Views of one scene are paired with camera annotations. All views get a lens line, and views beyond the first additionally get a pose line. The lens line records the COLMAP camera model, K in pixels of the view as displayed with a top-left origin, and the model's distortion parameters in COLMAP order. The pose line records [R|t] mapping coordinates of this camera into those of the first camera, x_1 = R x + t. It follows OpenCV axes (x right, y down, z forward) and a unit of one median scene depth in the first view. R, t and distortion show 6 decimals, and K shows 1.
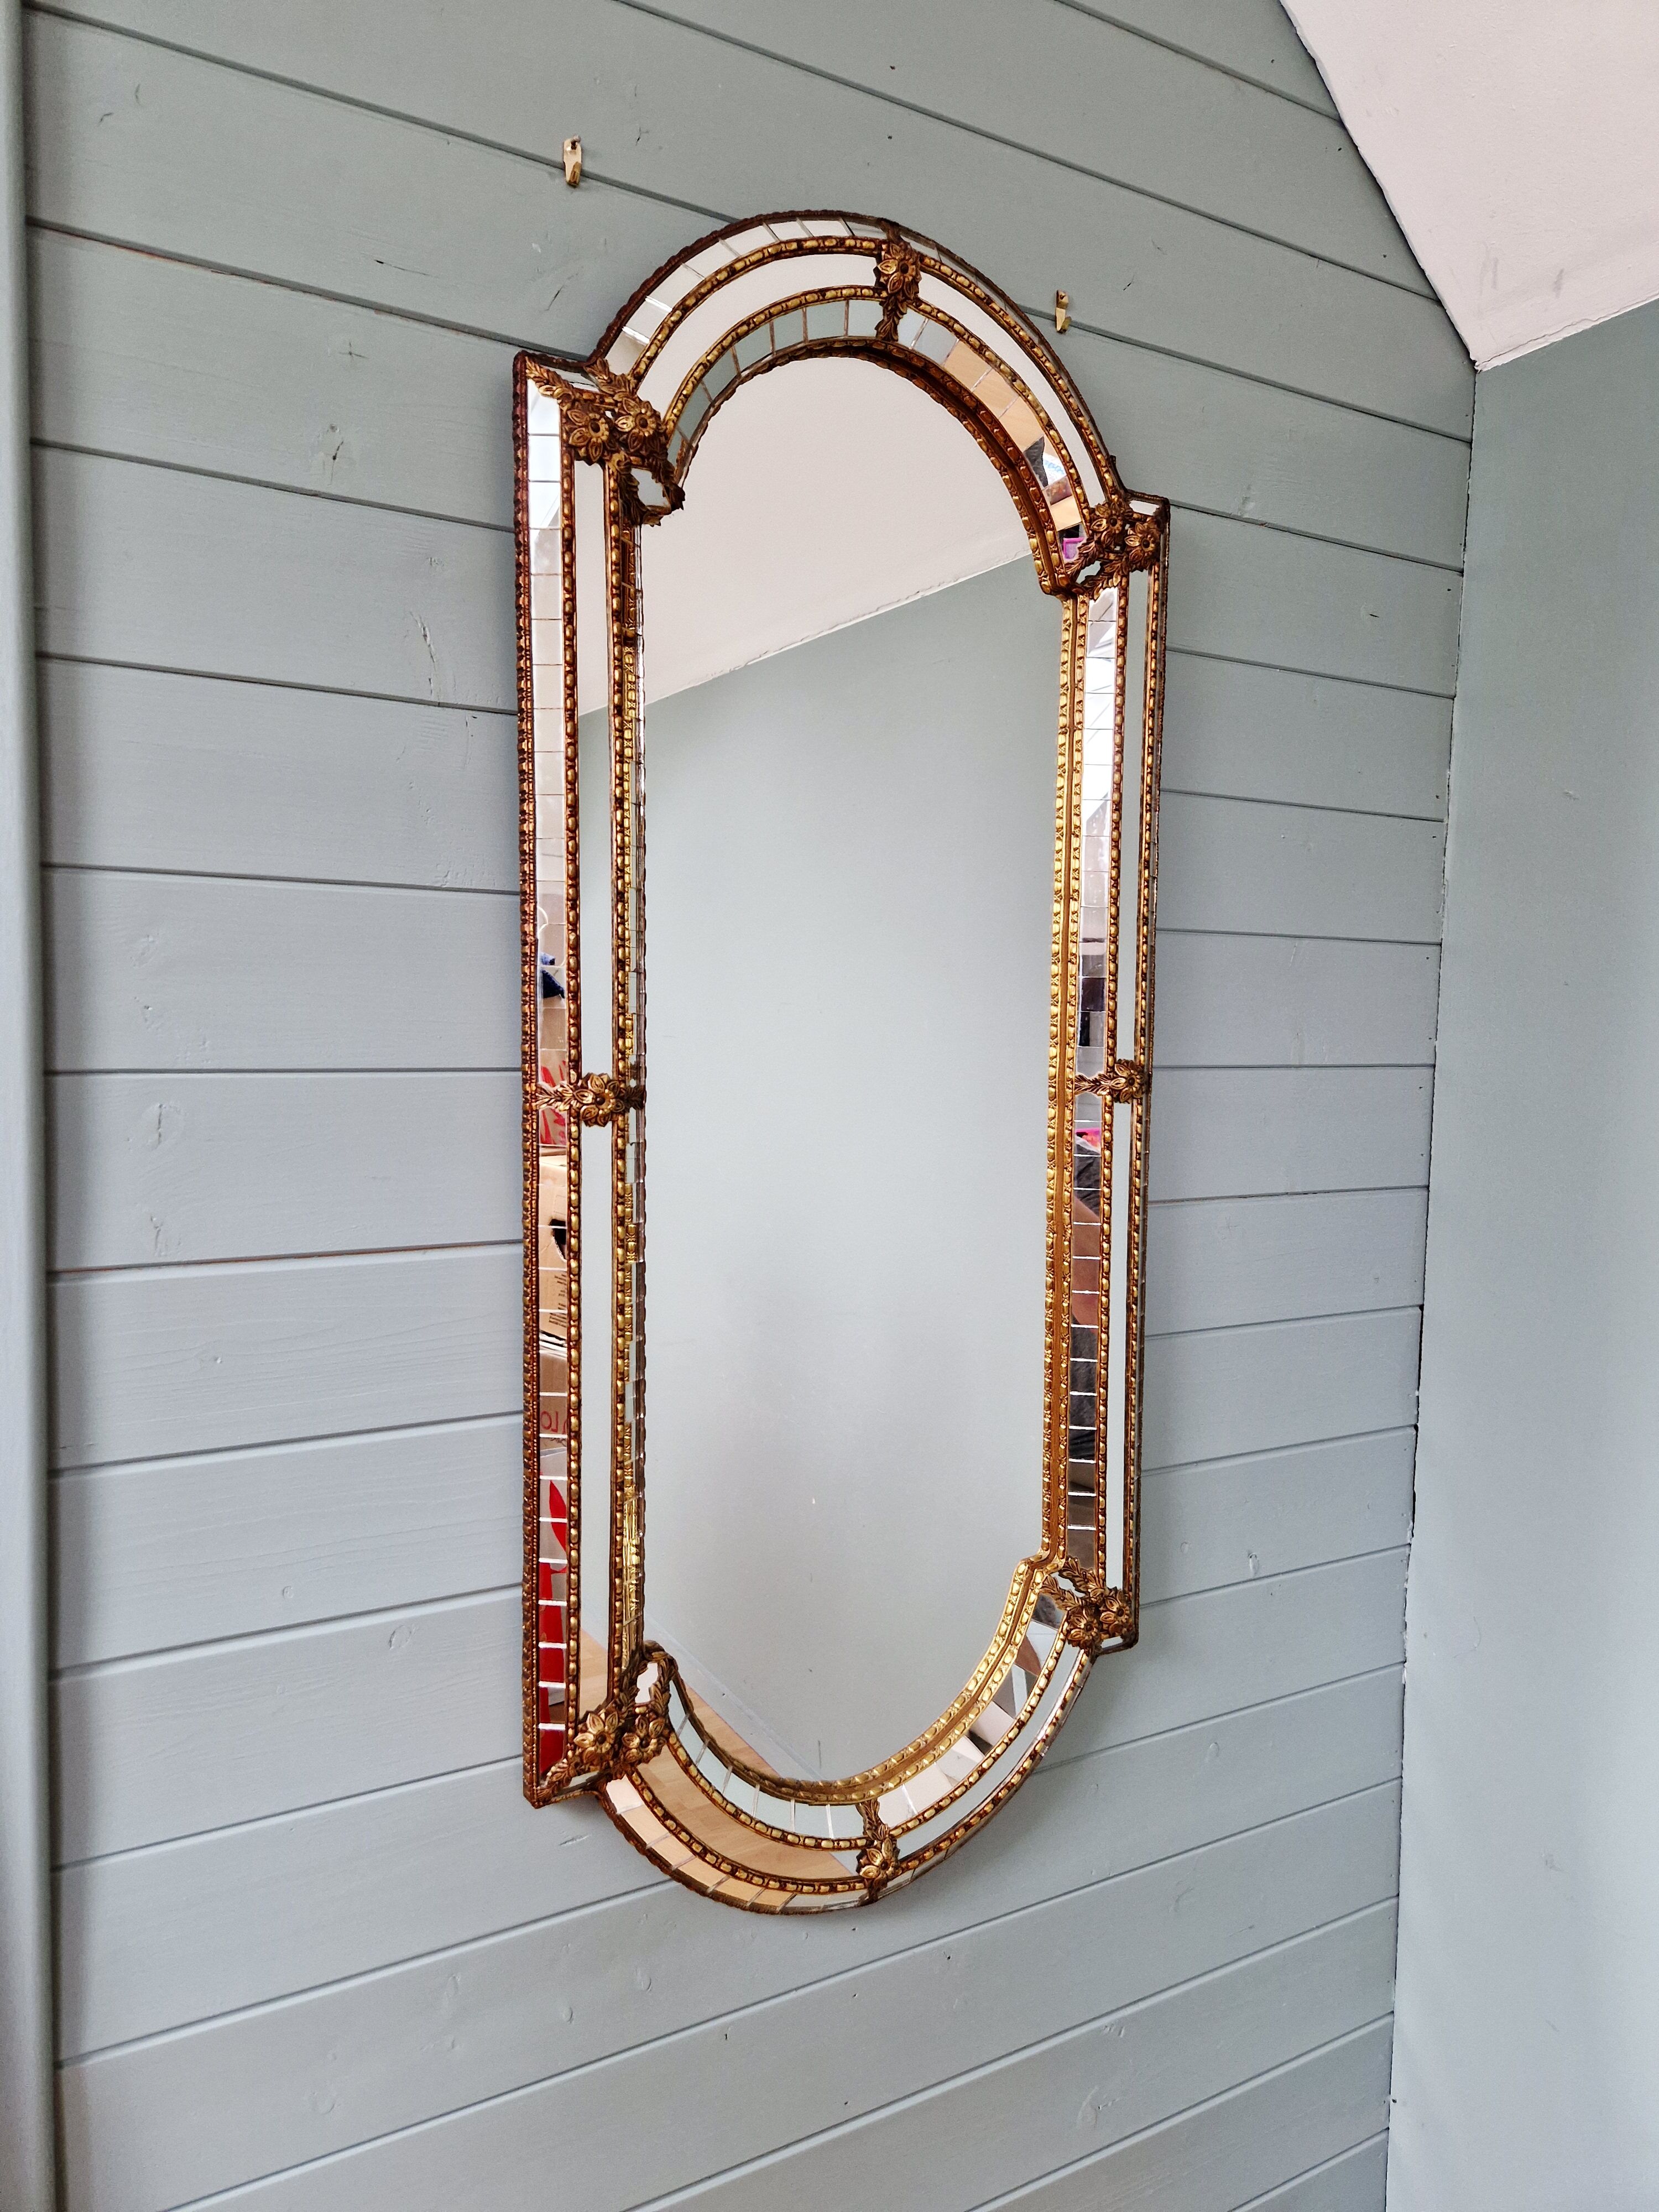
lens RADIAL K [[1499.2, 0, 850.7], [0, 1499.2, 1104.8], [0, 0, 1]] dist [0.064572, -0.059564]
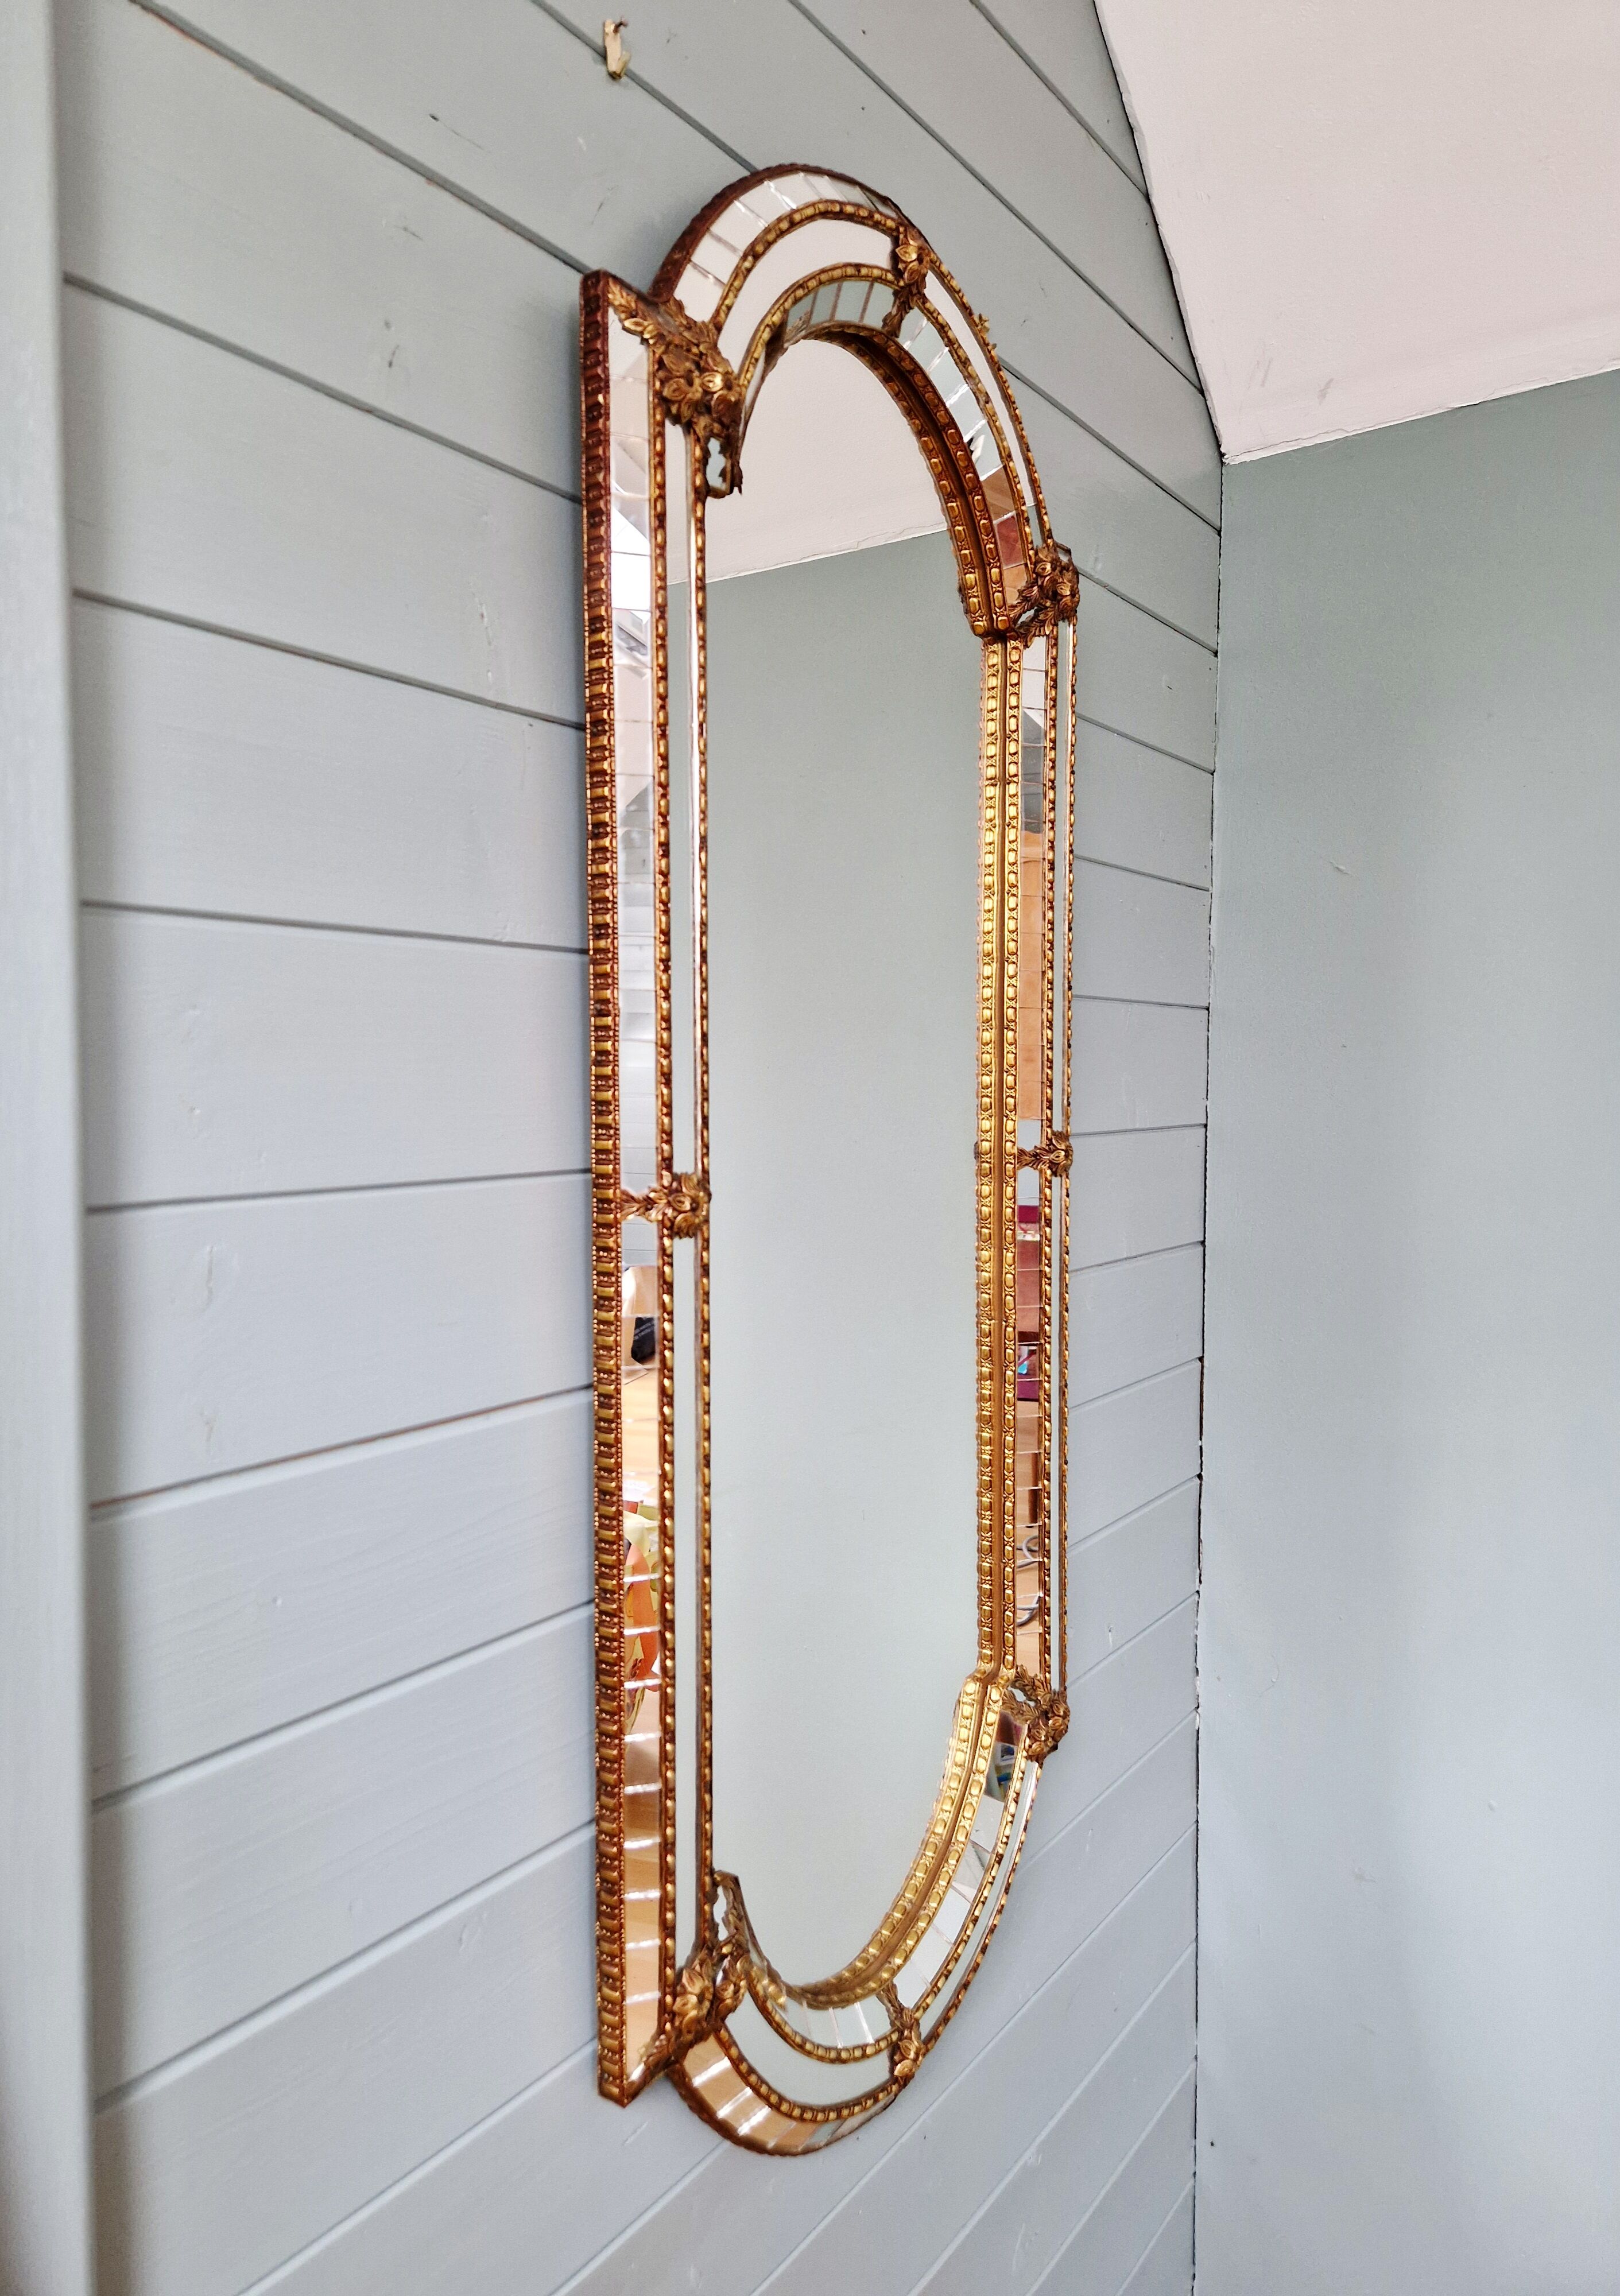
lens RADIAL K [[1540.2, 0, 774.8], [0, 1540.2, 1134.9], [0, 0, 1]] dist [0.039921, -0.000817]
pose [[0.915534, -0.032628, 0.400916, -0.399907], [0.039210, 0.999197, -0.008223, -0.028598], [-0.400325, 0.023249, 0.916078, 0.191909]]
